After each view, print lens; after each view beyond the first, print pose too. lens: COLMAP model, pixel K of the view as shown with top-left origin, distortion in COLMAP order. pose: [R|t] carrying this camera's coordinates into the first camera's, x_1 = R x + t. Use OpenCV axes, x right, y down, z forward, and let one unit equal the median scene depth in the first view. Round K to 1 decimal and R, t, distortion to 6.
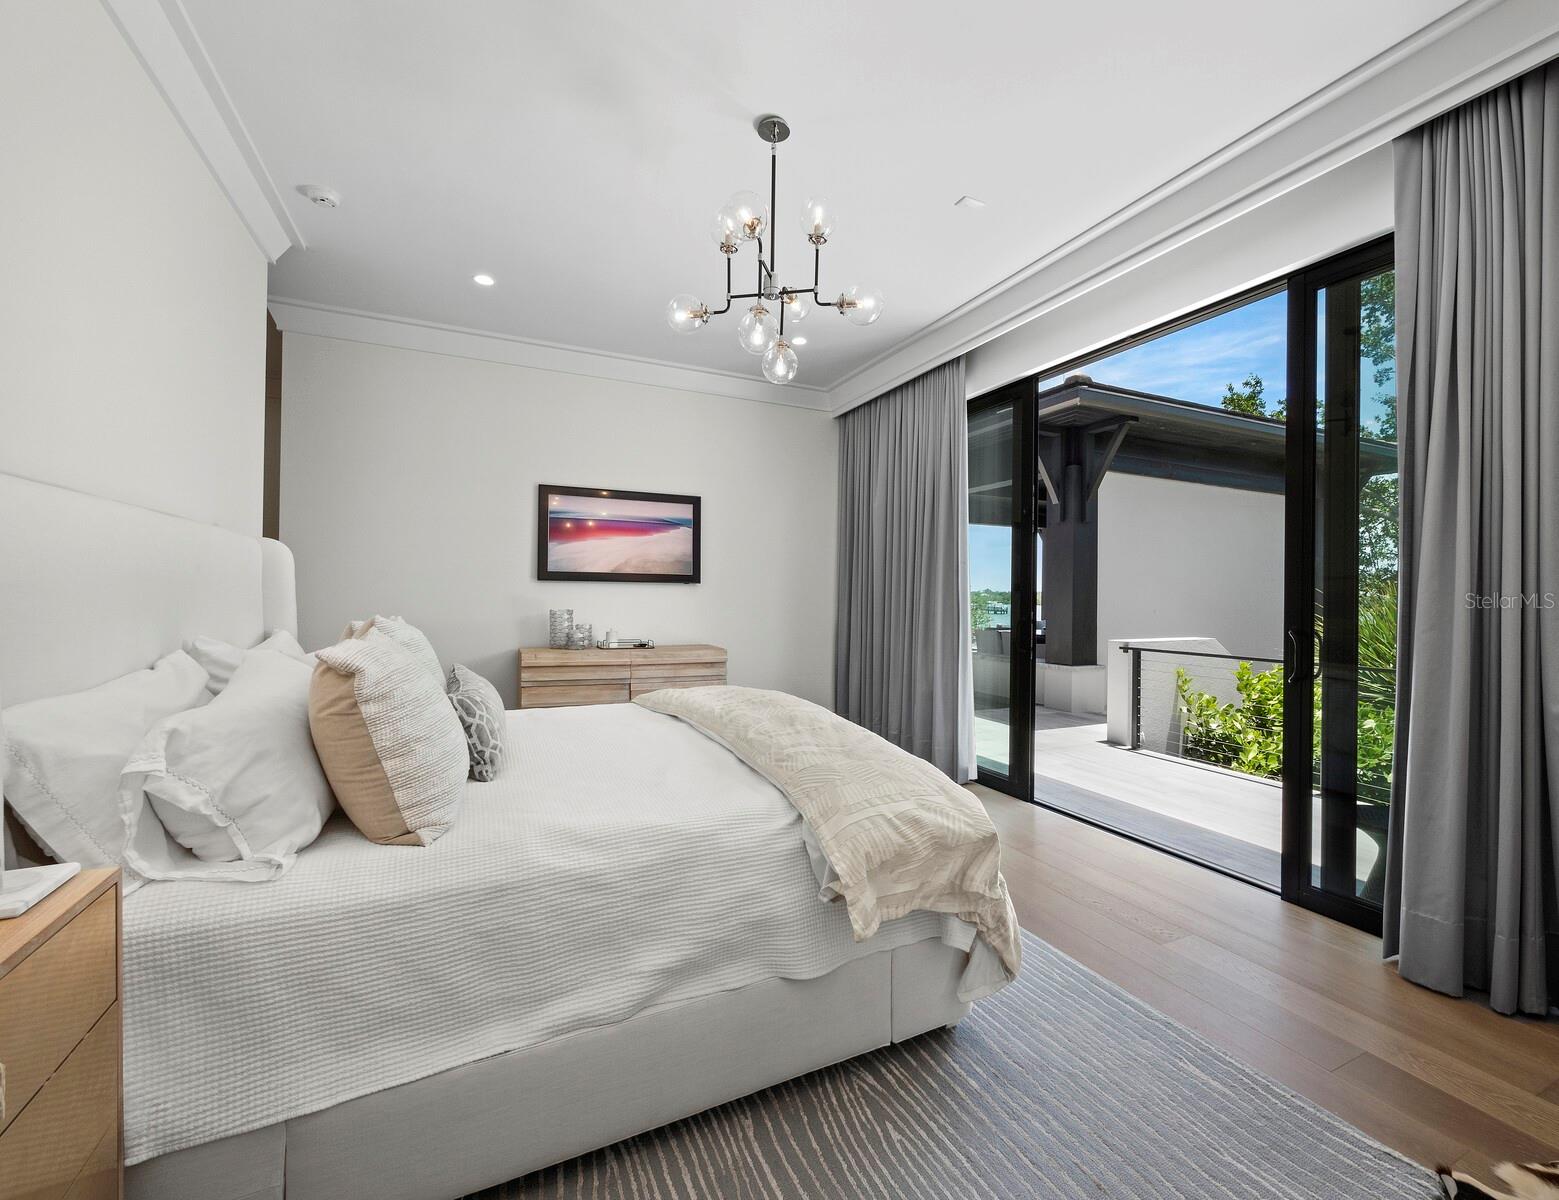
lens RADIAL K [[671.7, 0, 803.6], [0, 671.7, 604.8], [0, 0, 1]] dist [-0.004483, -0.000389]
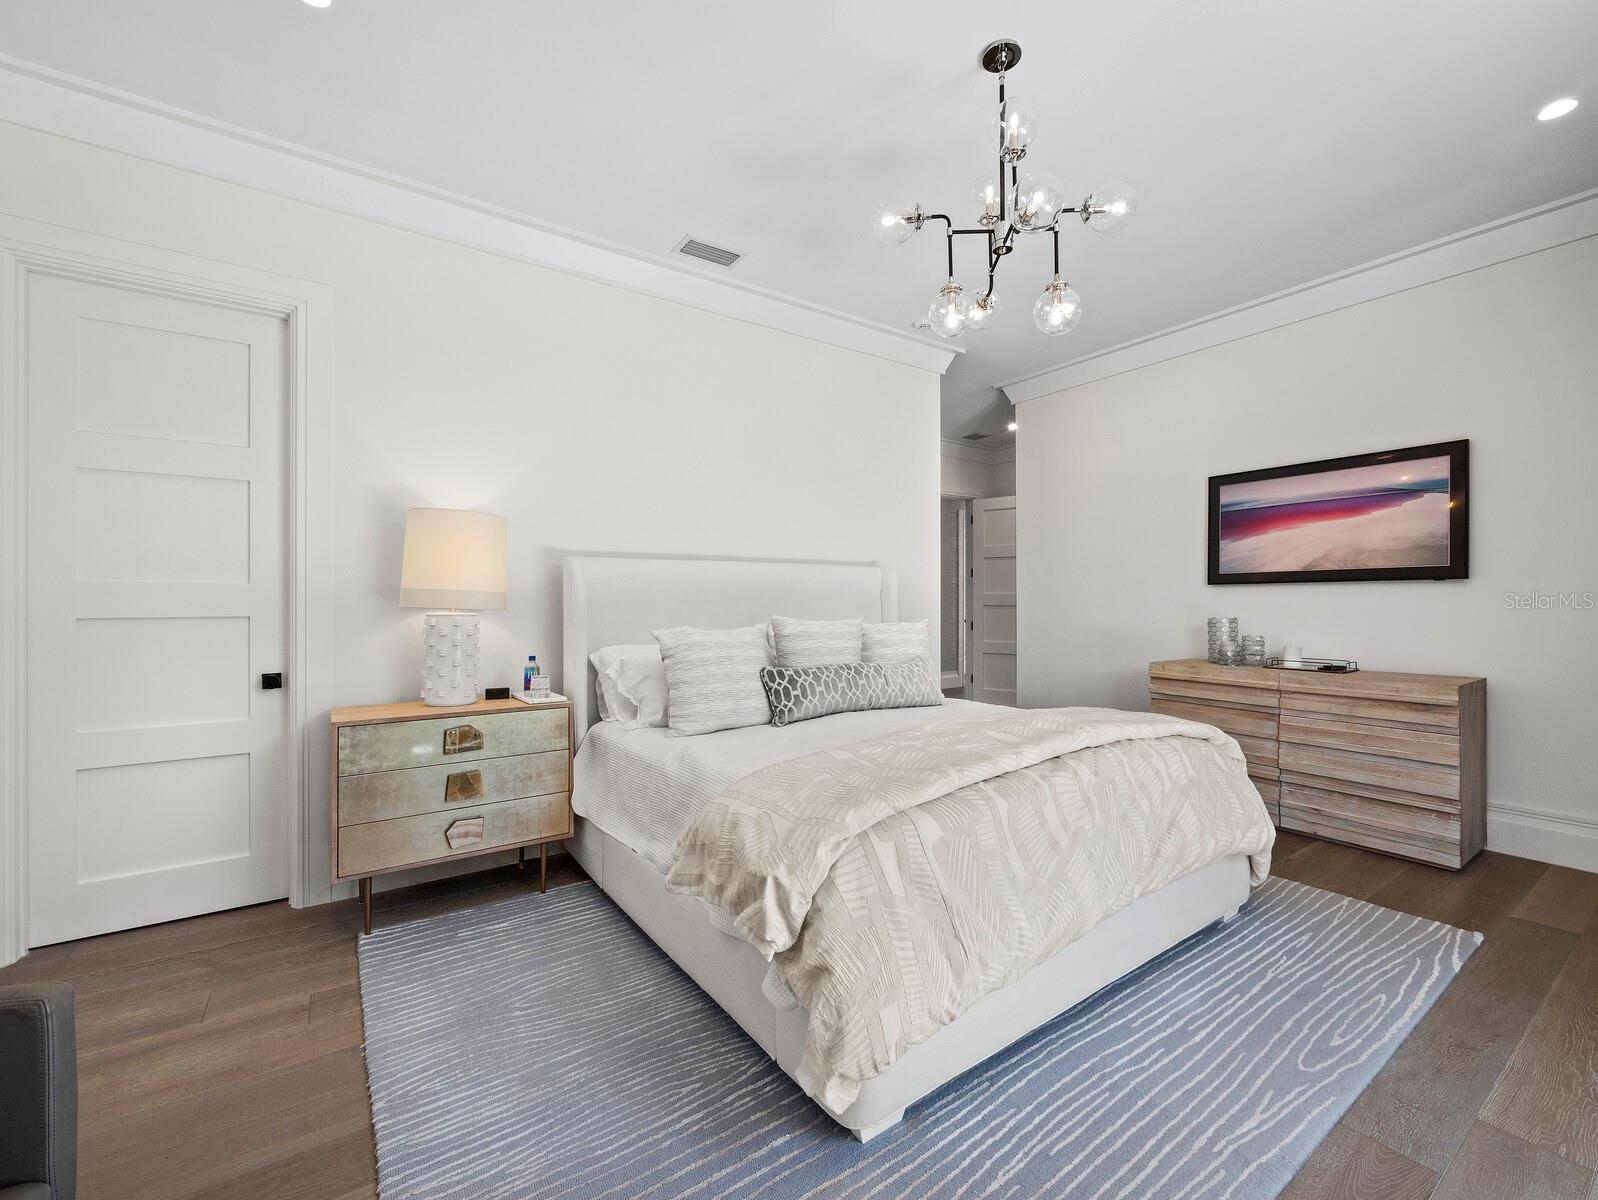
lens RADIAL K [[672.8, 0, 798.7], [0, 672.8, 606.1], [0, 0, 1]] dist [-0.002280, 0.000163]
pose [[0.147775, -0.006248, -0.989001, 0.403371], [-0.004635, 0.999965, -0.007010, 0.000990], [0.989010, 0.005620, 0.147740, 0.324287]]
